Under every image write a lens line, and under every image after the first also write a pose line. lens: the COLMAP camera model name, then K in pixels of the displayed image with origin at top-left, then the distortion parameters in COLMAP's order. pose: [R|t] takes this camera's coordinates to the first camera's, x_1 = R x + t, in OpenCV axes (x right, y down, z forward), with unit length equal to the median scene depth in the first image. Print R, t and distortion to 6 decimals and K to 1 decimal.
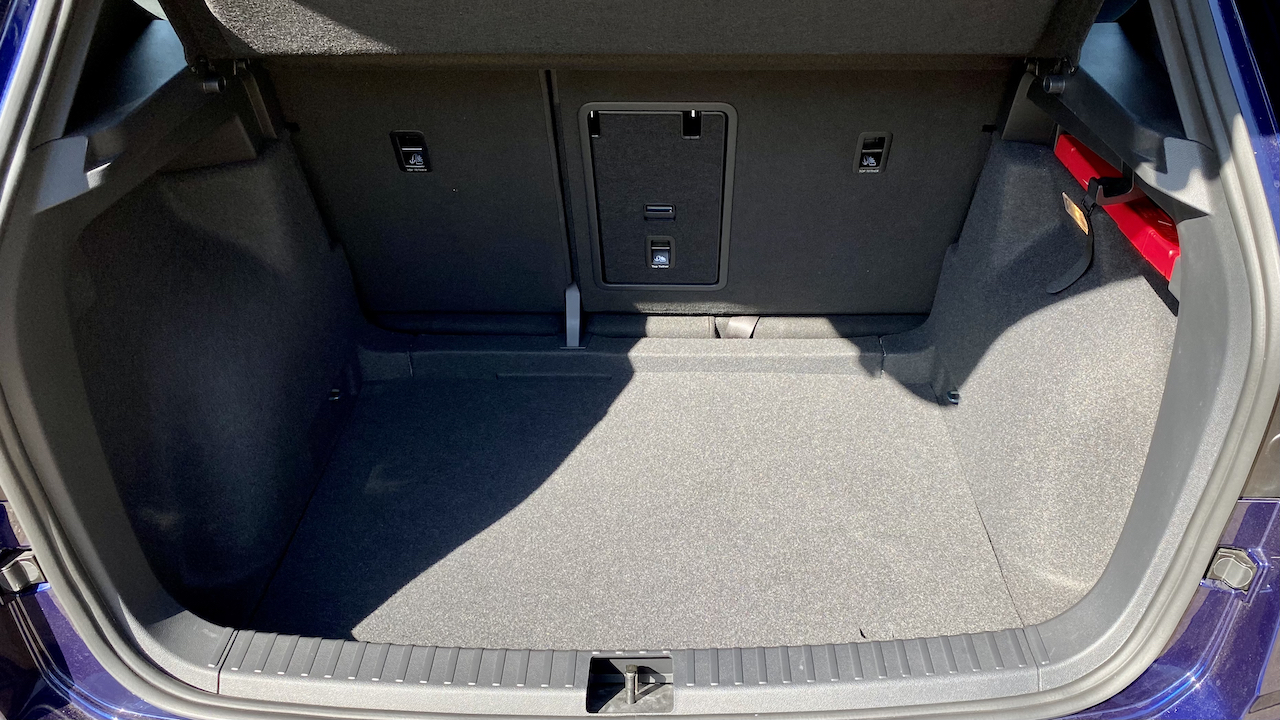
lens RADIAL K [[958.7, 0, 640.0], [0, 958.7, 360.0], [0, 0, 1]] dist [0.002156, -0.006831]
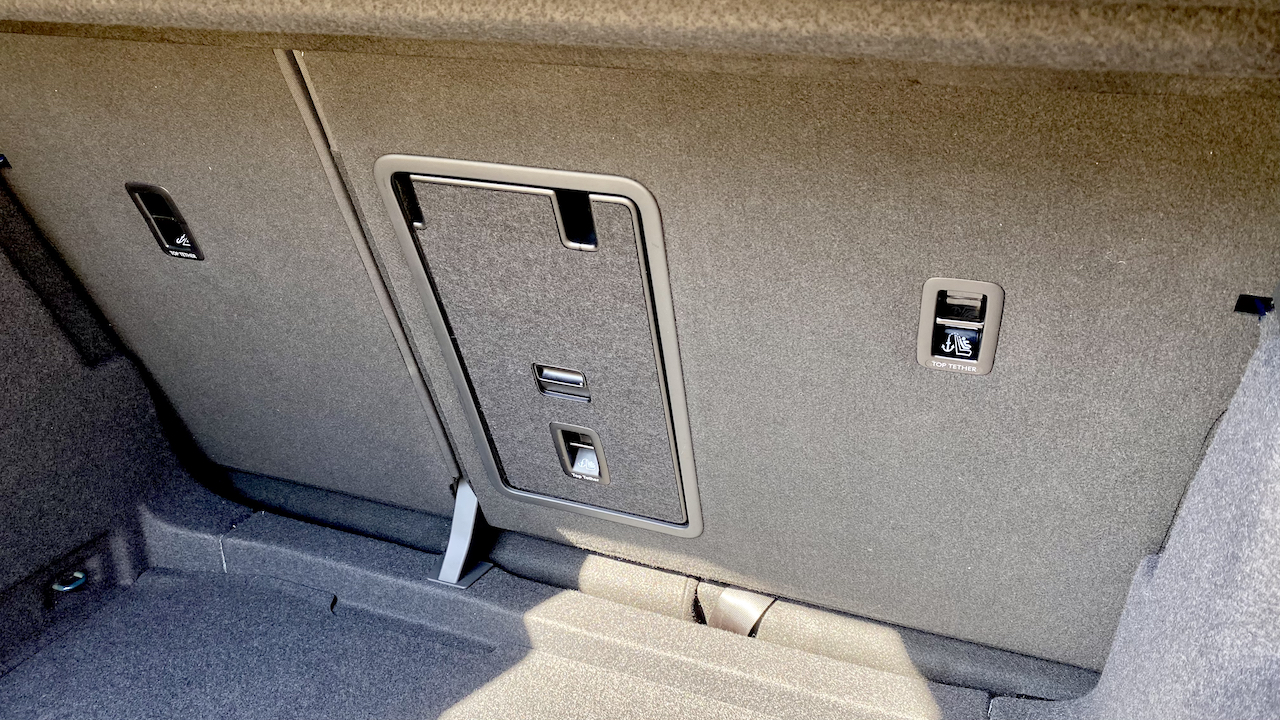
lens RADIAL K [[958.7, 0, 640.0], [0, 958.7, 360.0], [0, 0, 1]] dist [0.002156, -0.006831]
pose [[0.945255, 0.149406, -0.290123, 0.195382], [-0.191467, 0.973848, -0.122313, -0.098161], [0.264262, 0.171166, 0.949141, 0.448891]]
